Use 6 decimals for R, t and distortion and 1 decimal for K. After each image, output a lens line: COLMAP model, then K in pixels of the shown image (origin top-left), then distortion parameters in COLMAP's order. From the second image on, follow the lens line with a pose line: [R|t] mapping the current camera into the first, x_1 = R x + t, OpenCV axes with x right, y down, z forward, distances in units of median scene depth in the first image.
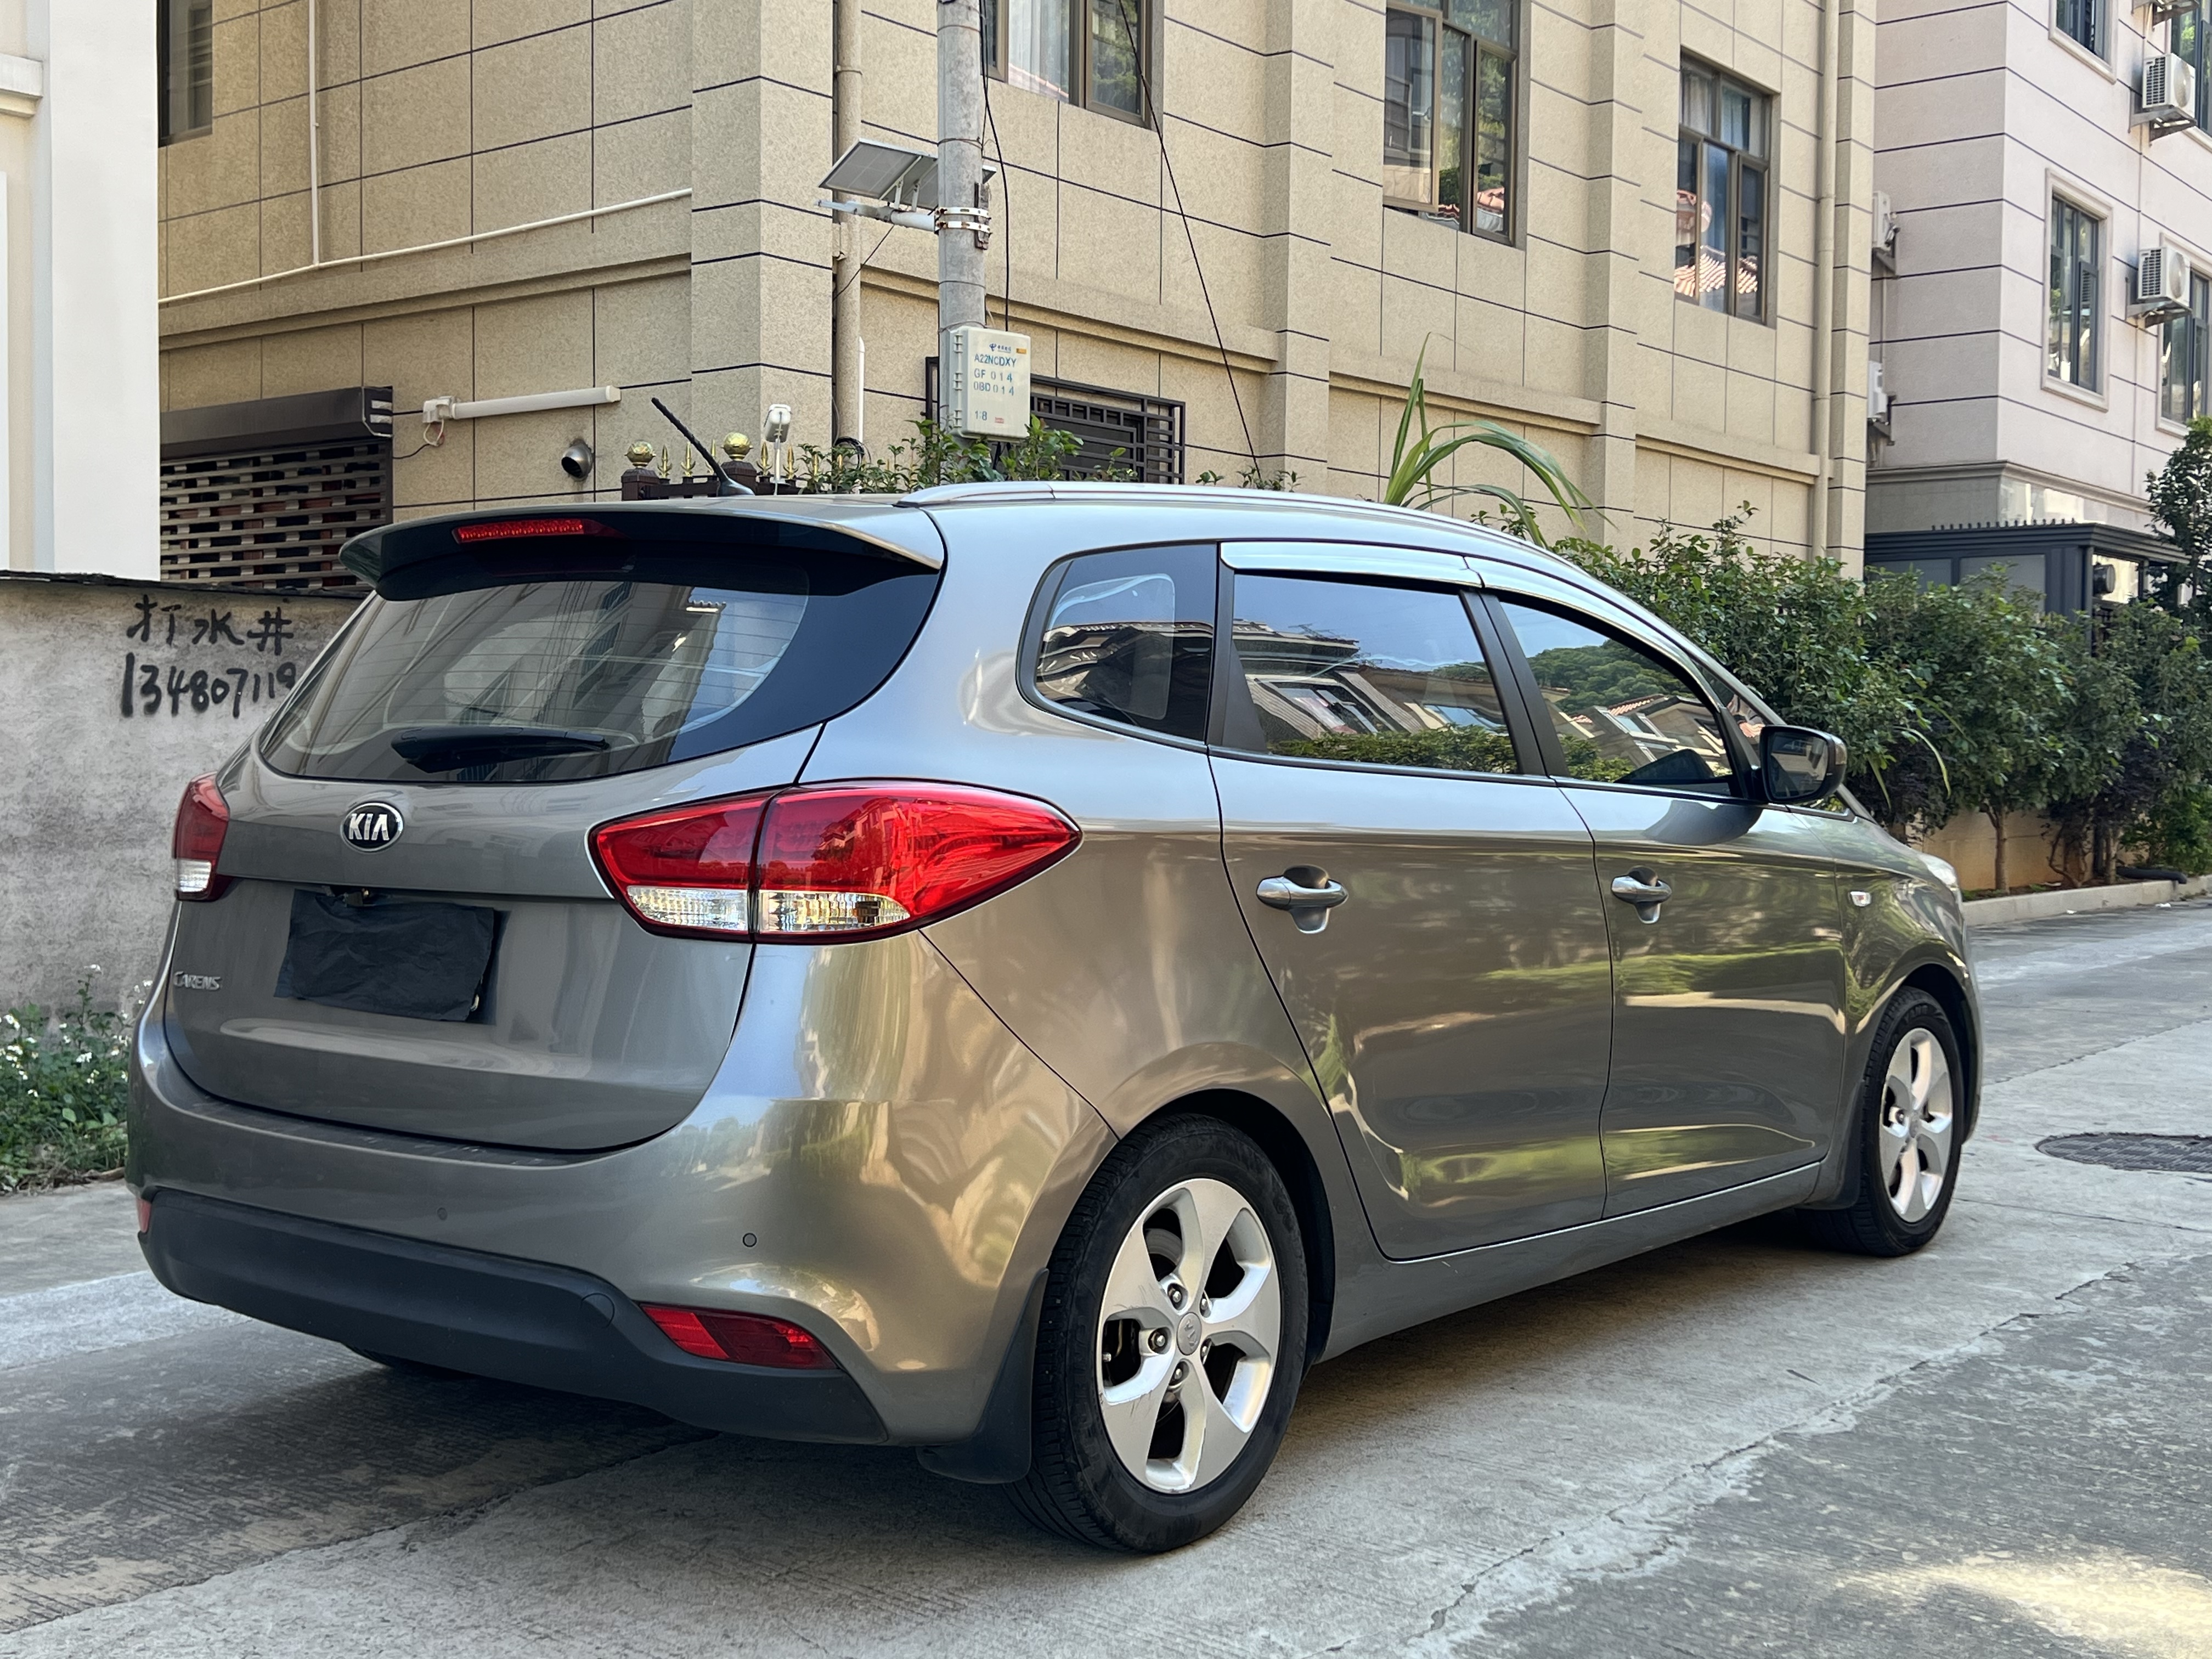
lens RADIAL K [[2479.6, 0, 1116.1], [0, 2479.6, 835.6], [0, 0, 1]] dist [0.108567, -0.248552]
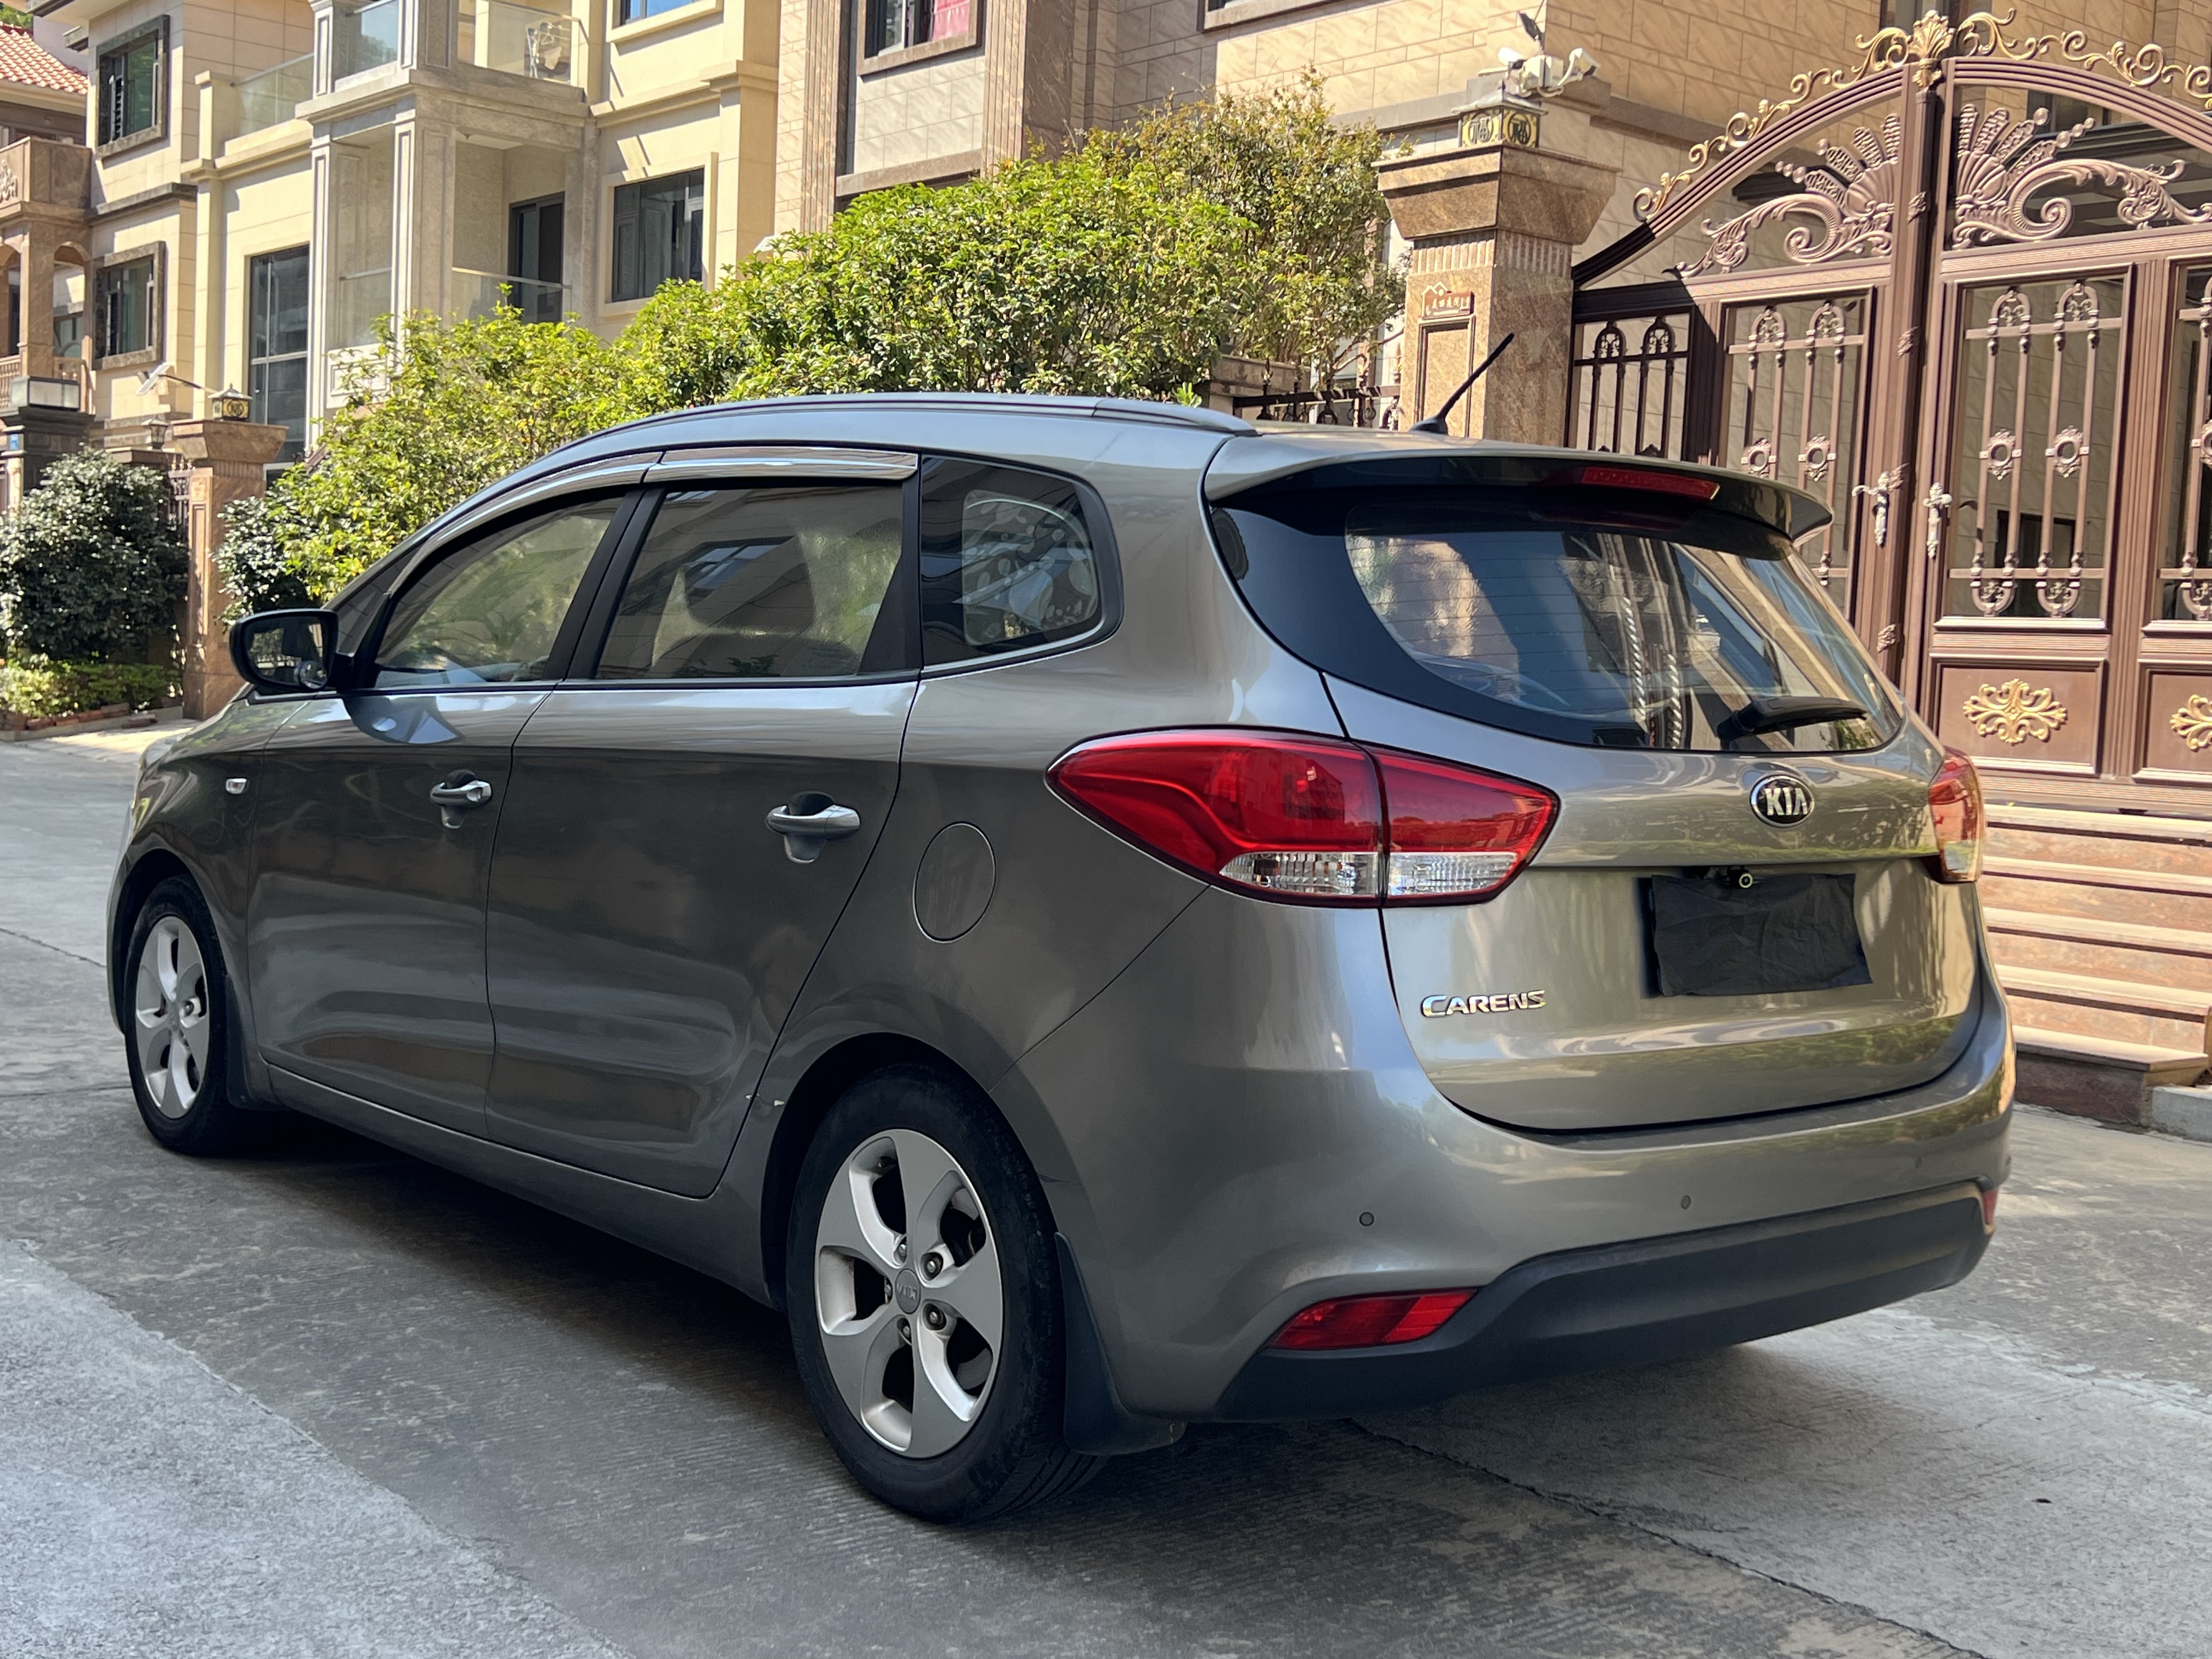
lens RADIAL K [[2486.4, 0, 1141.6], [0, 2486.4, 825.0], [0, 0, 1]] dist [0.108821, -0.253680]
pose [[0.188366, -0.061569, 0.980167, -1.243857], [-0.012790, 0.997795, 0.065134, -0.051990], [-0.982016, -0.024805, 0.187163, 1.024232]]
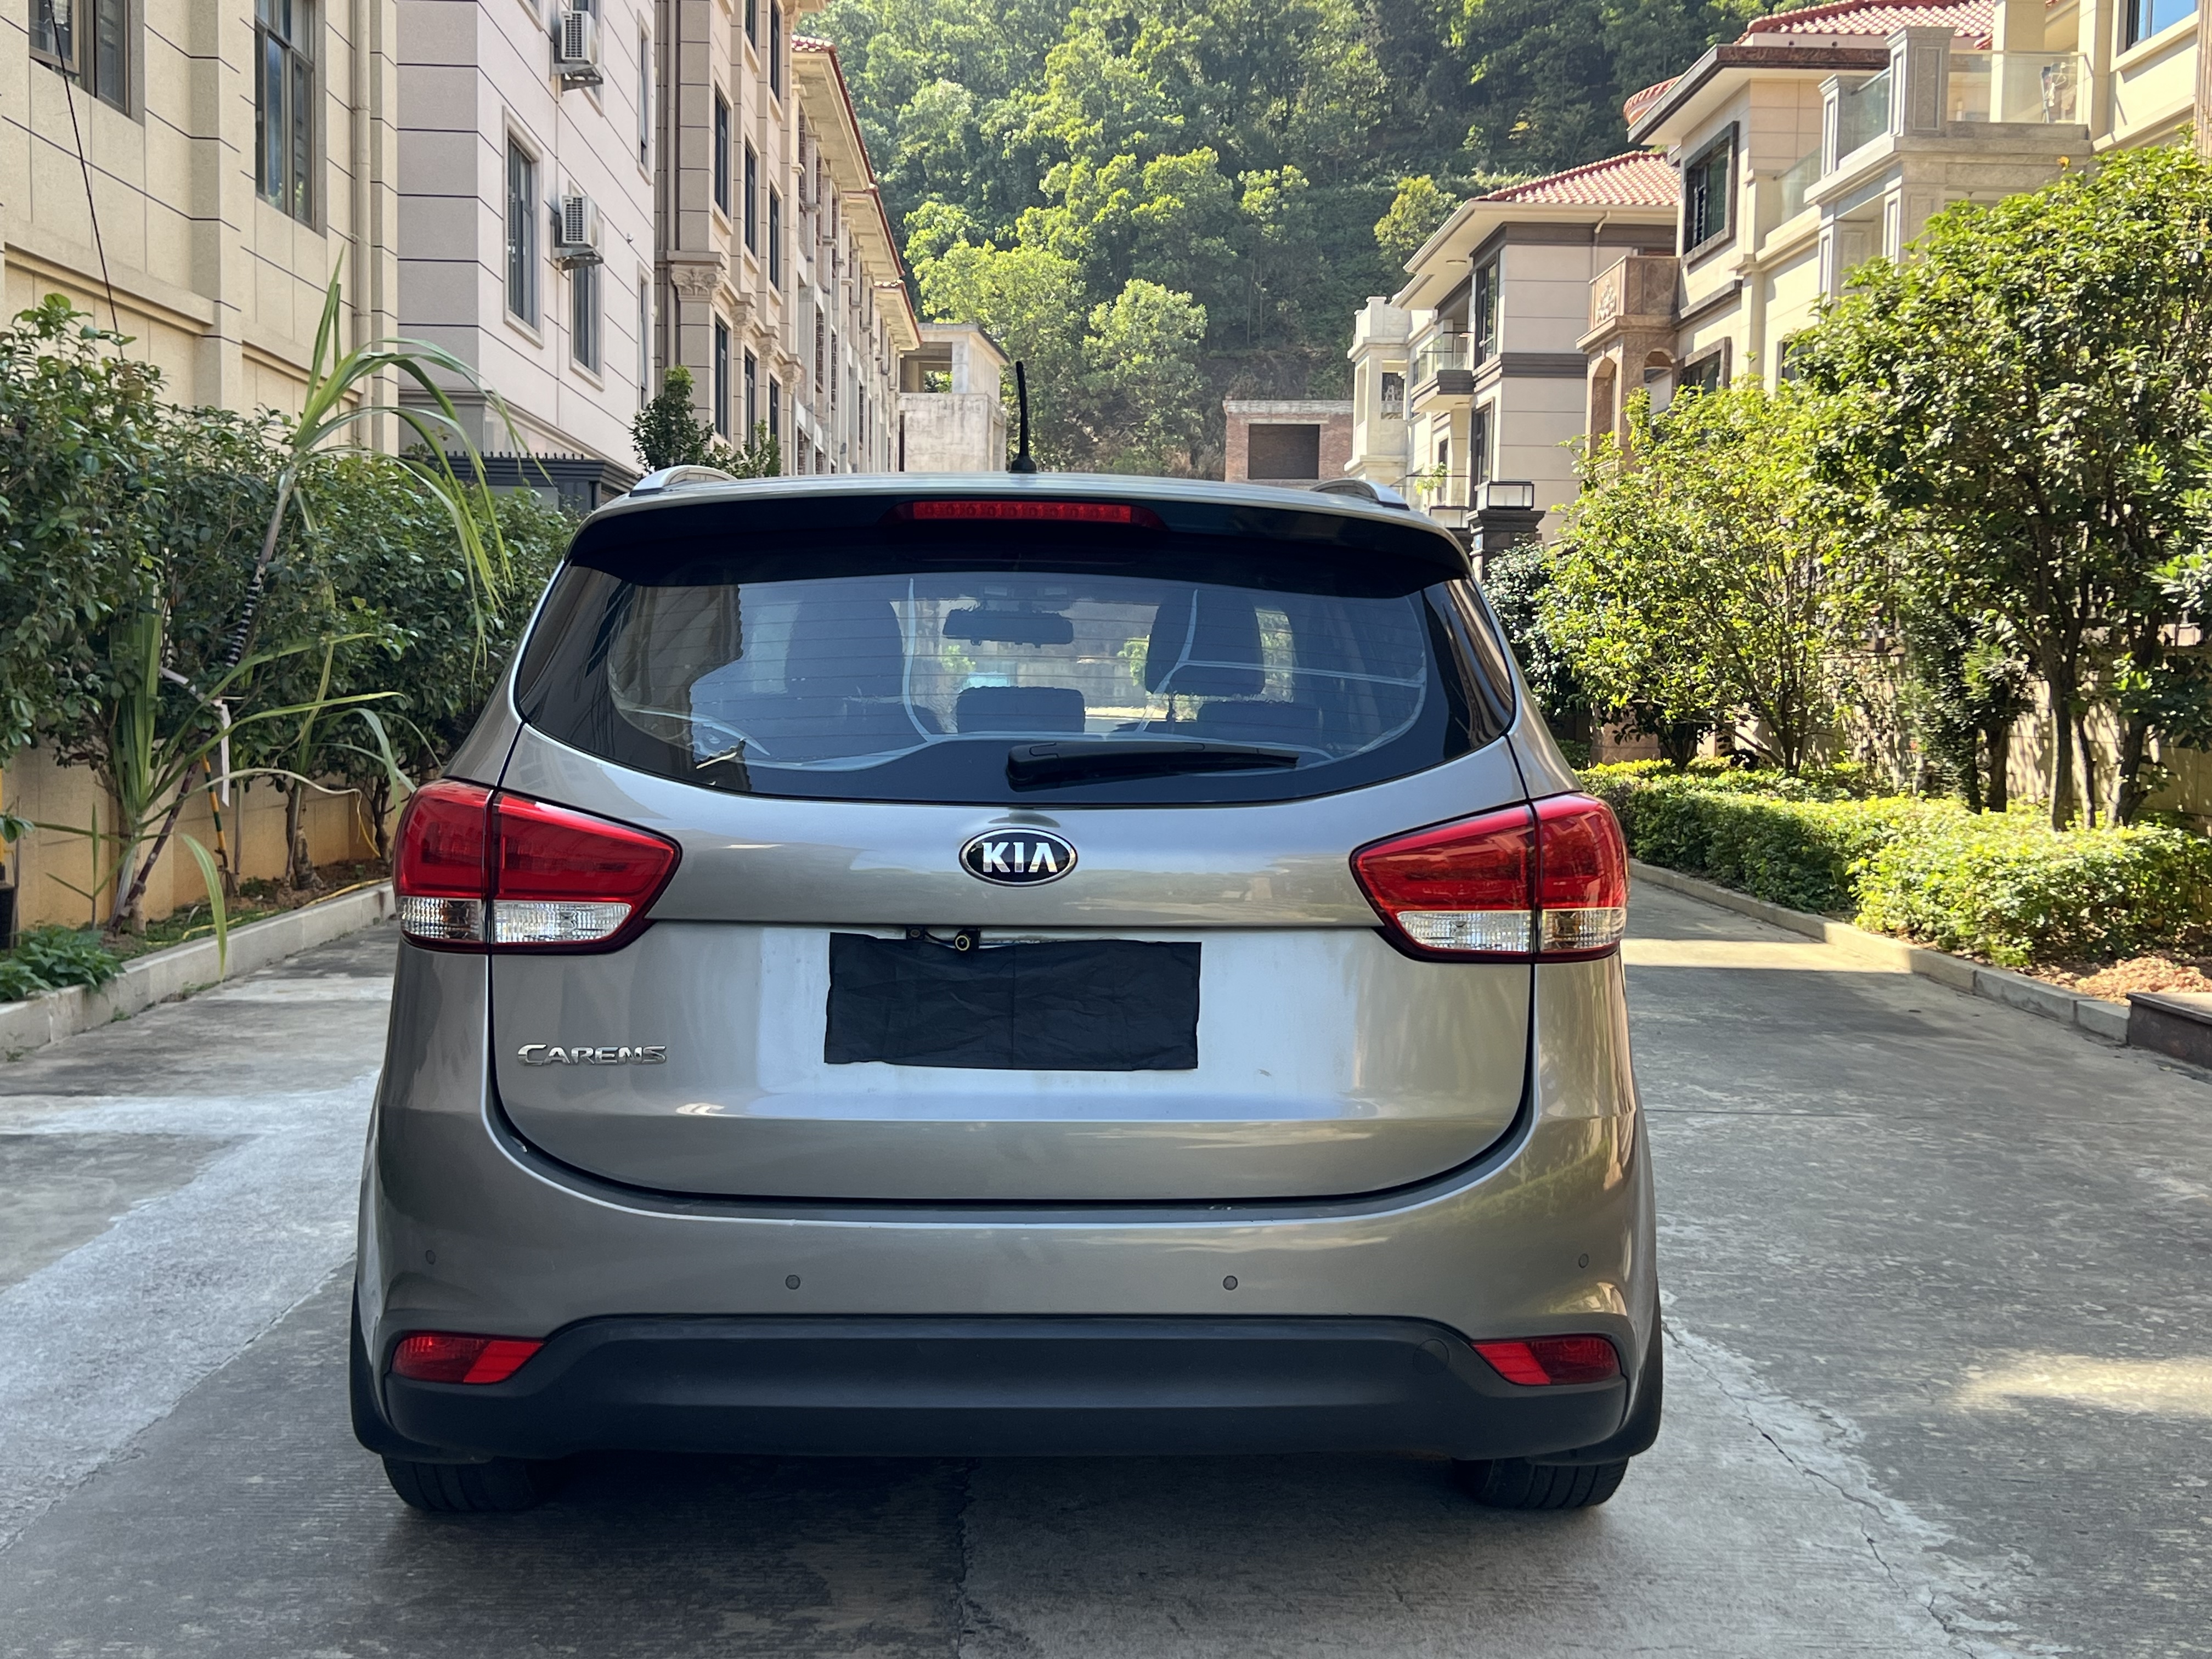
lens RADIAL K [[2479.6, 0, 1116.1], [0, 2479.6, 835.6], [0, 0, 1]] dist [0.108567, -0.248552]
pose [[0.760307, -0.036365, 0.648546, -0.800534], [0.011974, 0.999047, 0.041980, -0.045271], [-0.649454, -0.024152, 0.760017, 0.312718]]
